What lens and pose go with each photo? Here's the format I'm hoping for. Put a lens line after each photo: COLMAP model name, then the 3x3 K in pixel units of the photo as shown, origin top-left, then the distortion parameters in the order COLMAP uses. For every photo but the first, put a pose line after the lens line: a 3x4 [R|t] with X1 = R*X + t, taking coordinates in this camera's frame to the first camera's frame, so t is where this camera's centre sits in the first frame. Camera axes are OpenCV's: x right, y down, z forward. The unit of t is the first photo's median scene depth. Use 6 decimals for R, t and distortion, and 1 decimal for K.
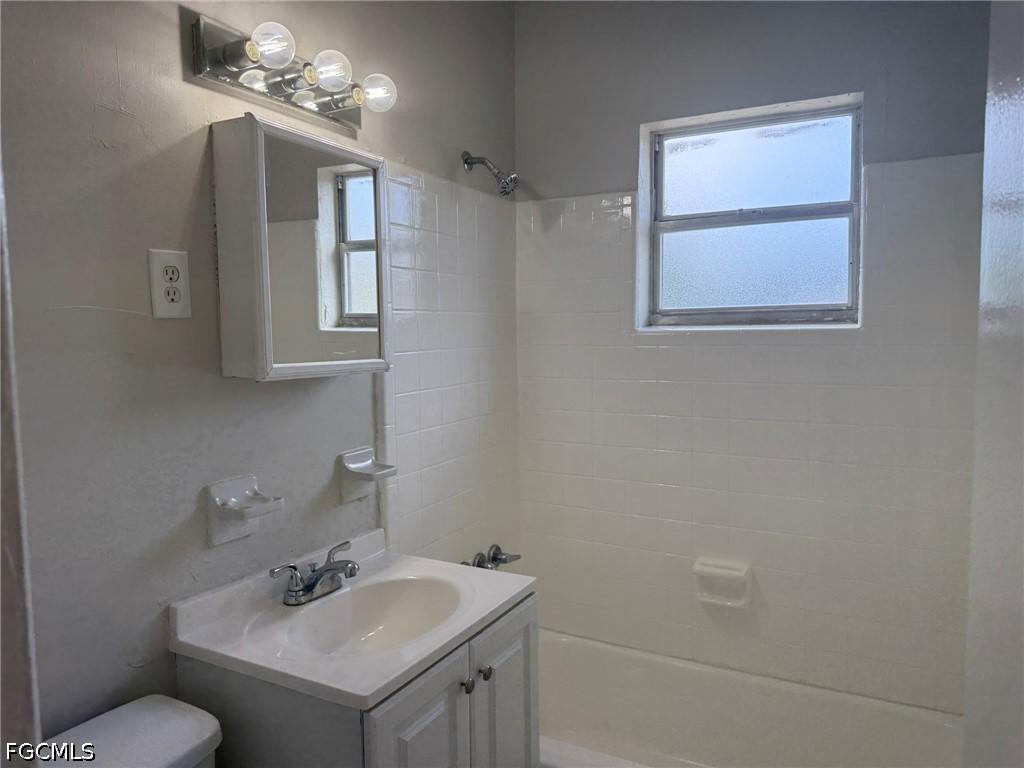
lens RADIAL K [[728.2, 0, 512.0], [0, 728.2, 384.0], [0, 0, 1]] dist [0.064931, -0.104052]
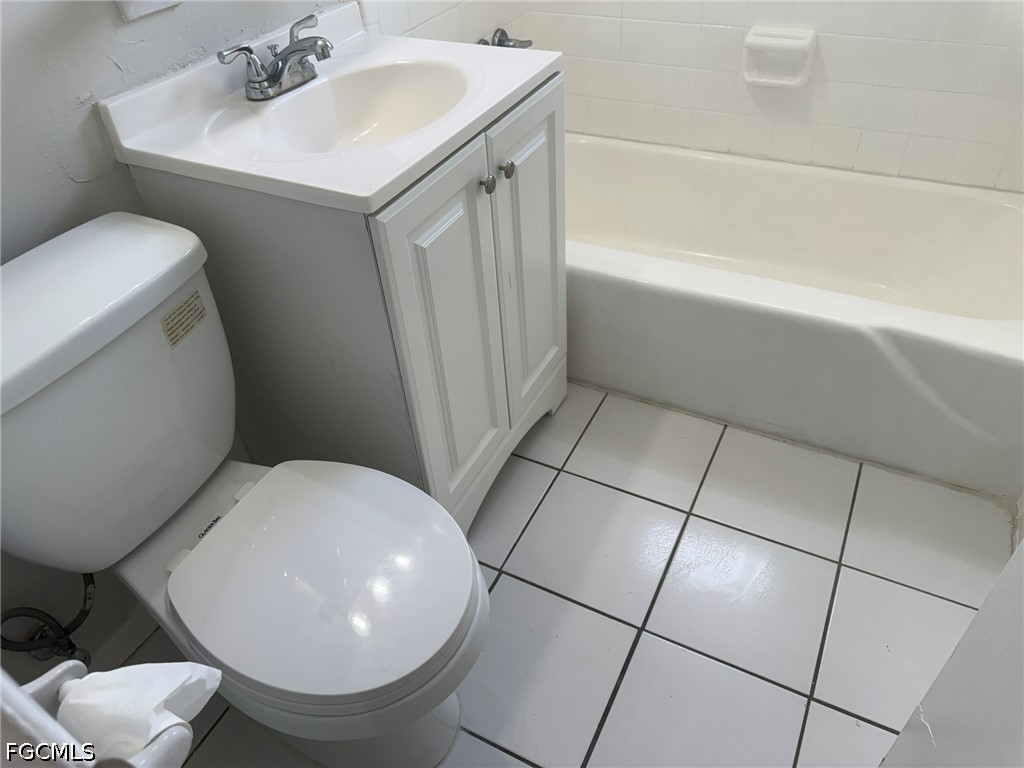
lens RADIAL K [[728.2, 0, 512.0], [0, 728.2, 384.0], [0, 0, 1]] dist [0.064931, -0.104052]
pose [[0.998509, -0.052349, -0.015501, -0.028618], [0.051426, 0.806515, 0.588973, 0.093628], [-0.018330, -0.588892, 0.808004, 0.169691]]
